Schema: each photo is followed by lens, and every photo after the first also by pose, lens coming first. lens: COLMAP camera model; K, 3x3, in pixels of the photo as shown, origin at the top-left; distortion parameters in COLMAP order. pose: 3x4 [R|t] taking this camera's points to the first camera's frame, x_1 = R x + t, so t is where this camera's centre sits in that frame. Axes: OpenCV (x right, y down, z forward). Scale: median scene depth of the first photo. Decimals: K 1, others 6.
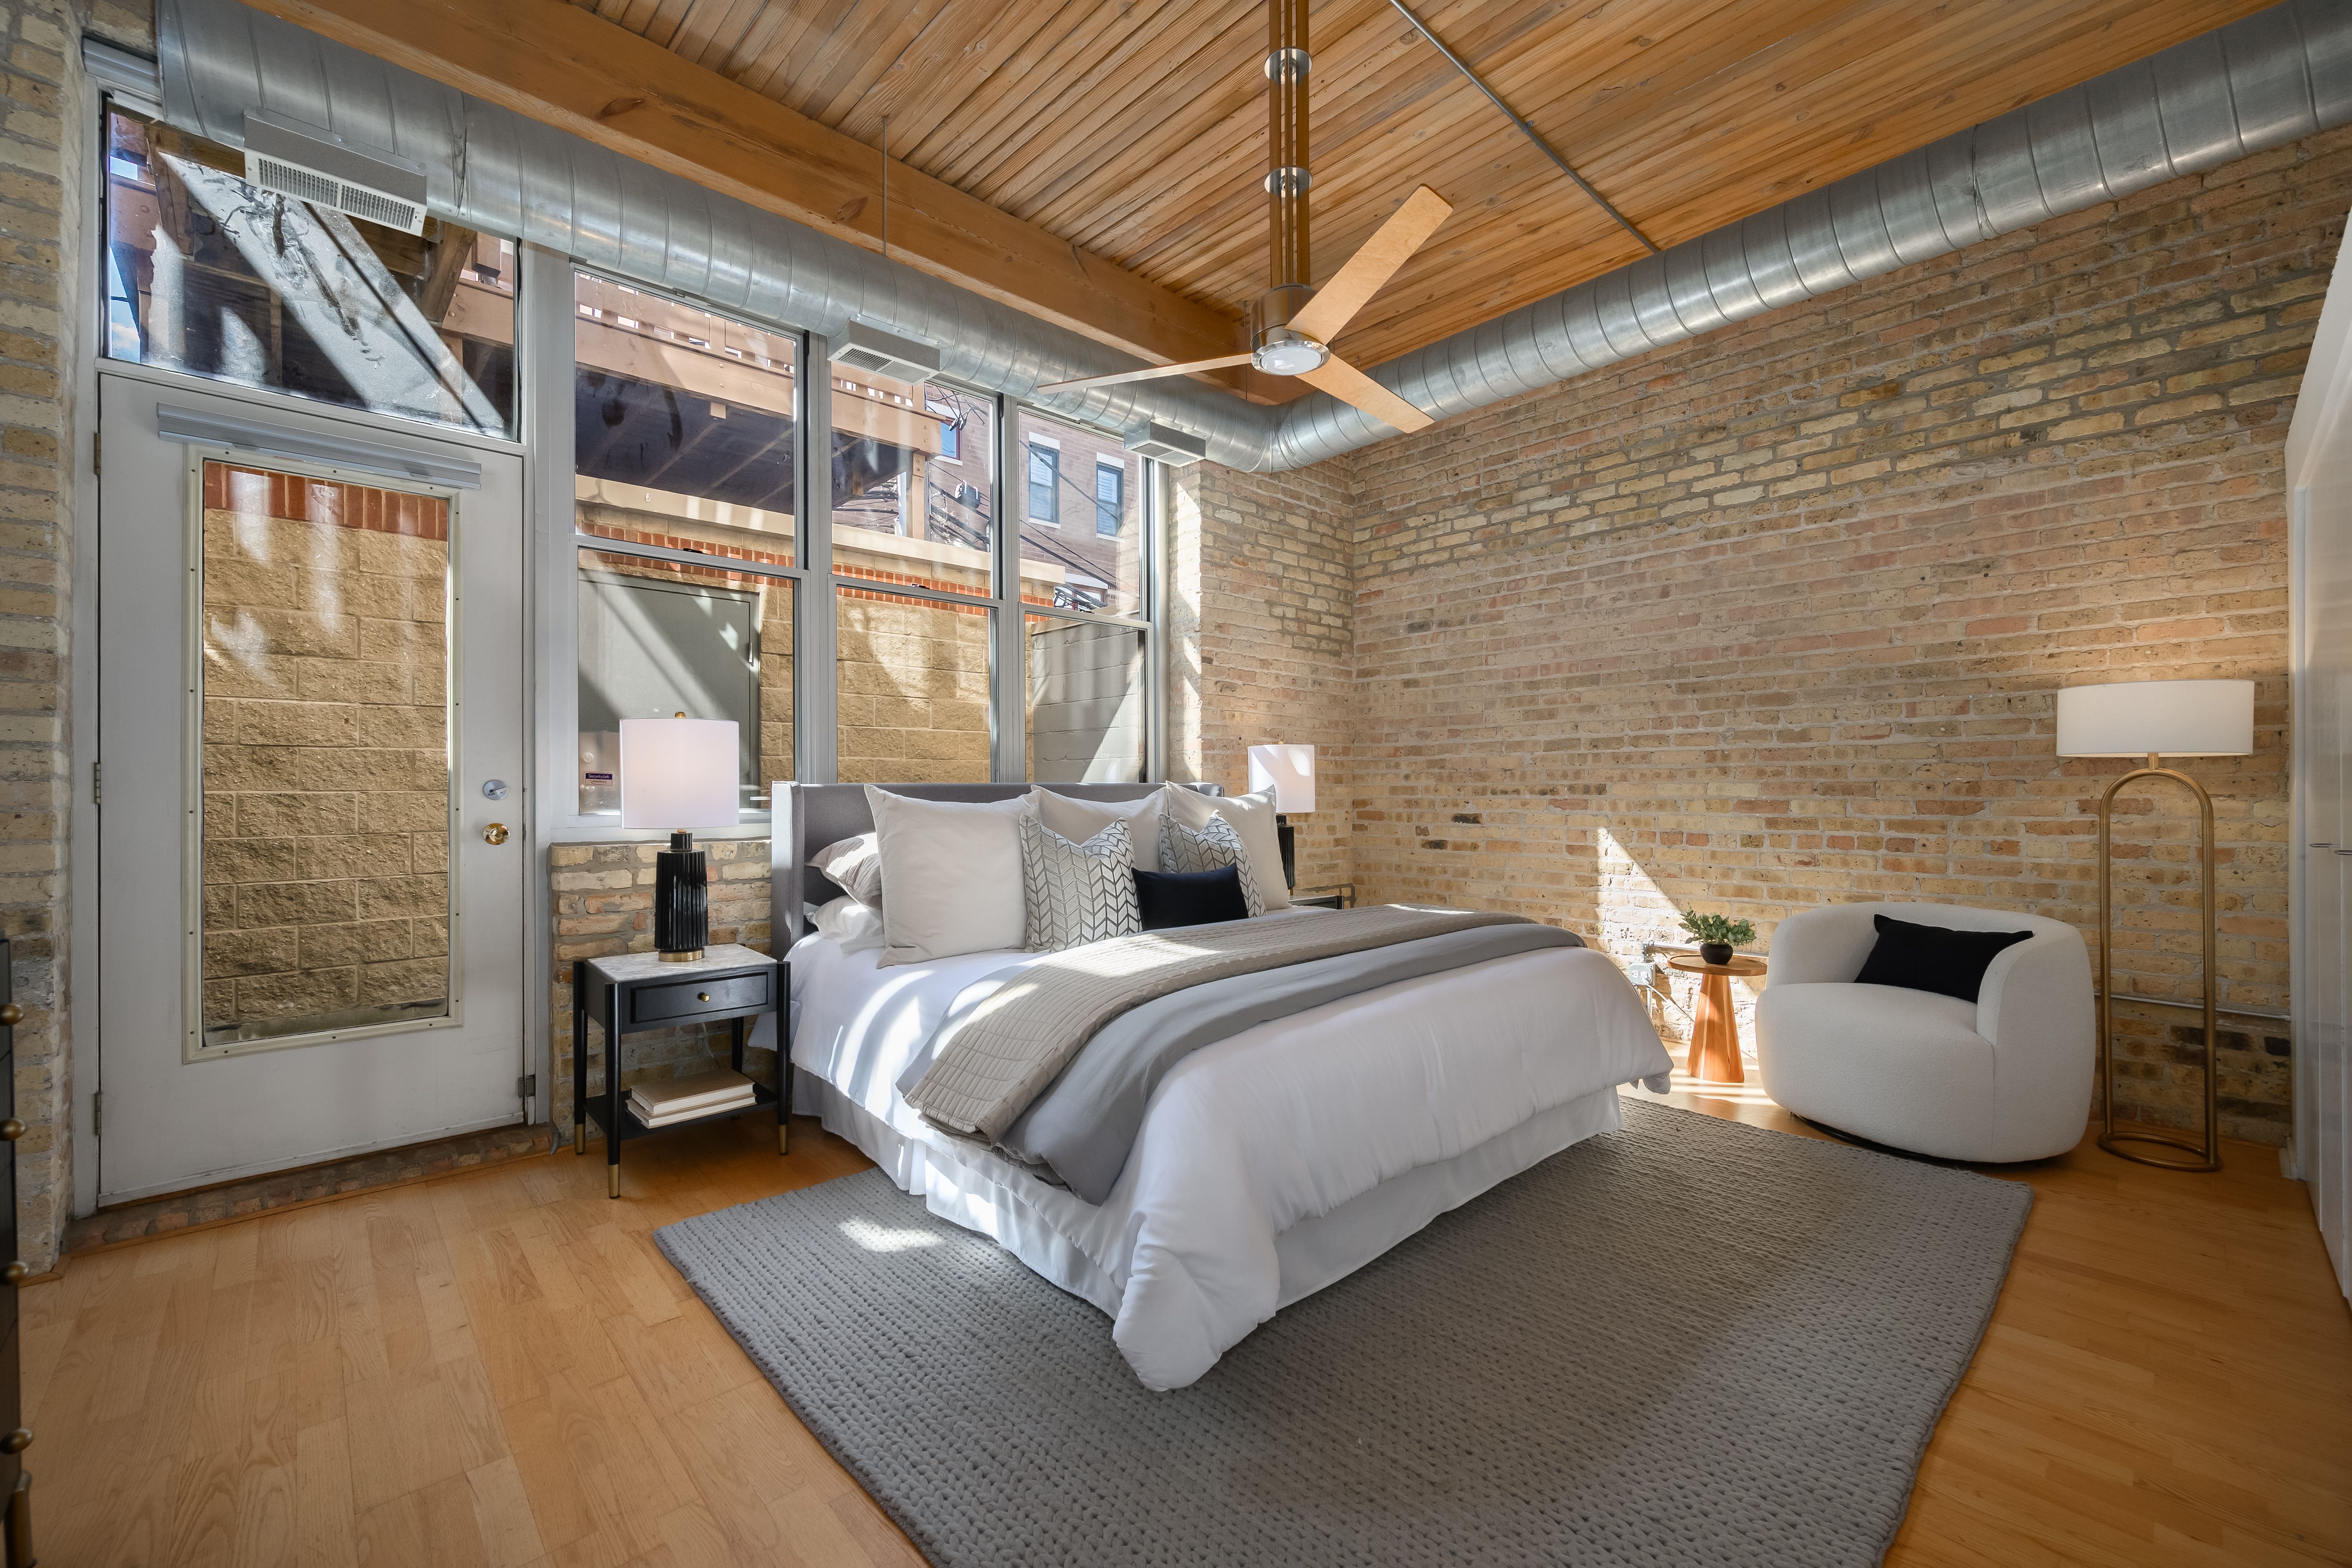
lens RADIAL K [[976.8, 0, 1187.3], [0, 976.8, 785.0], [0, 0, 1]] dist [-0.001342, -0.002058]
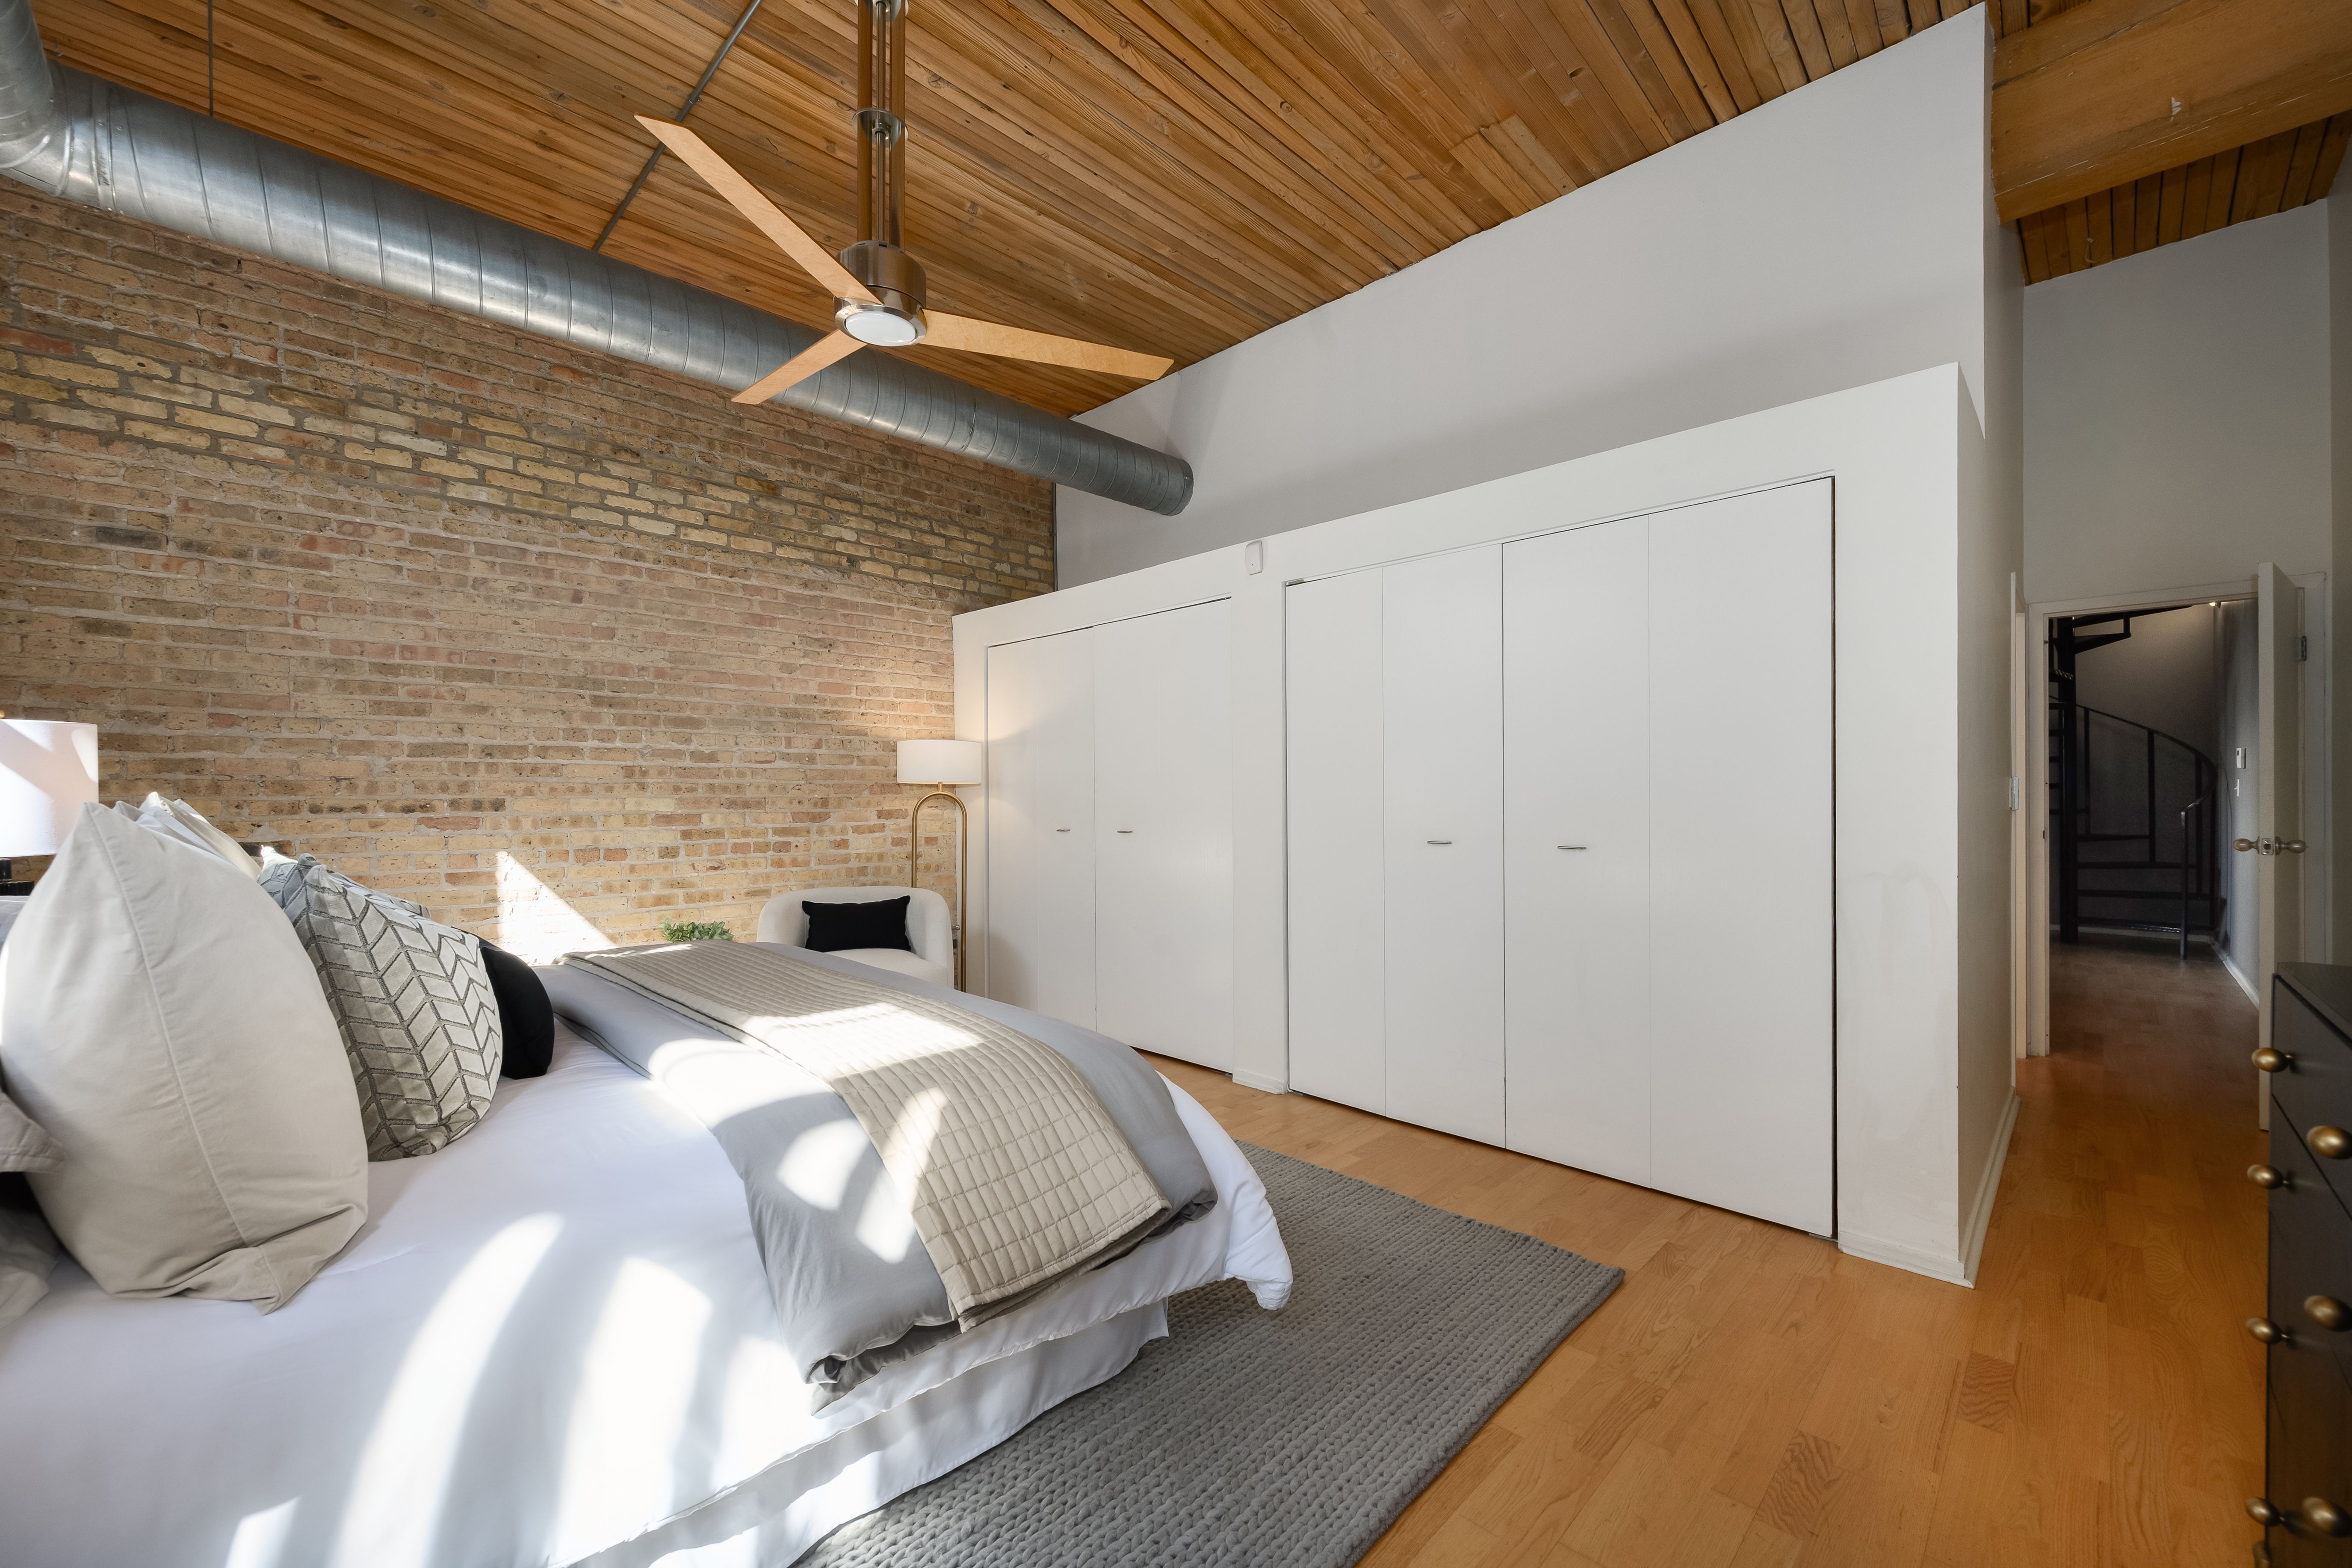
lens RADIAL K [[931.5, 0, 1185.1], [0, 931.5, 802.5], [0, 0, 1]] dist [-0.001266, -0.000313]
pose [[-0.049732, 0.002696, 0.998759, -0.909822], [0.002975, 0.999992, -0.002551, 0.013361], [-0.998758, 0.002844, -0.049739, 0.928590]]
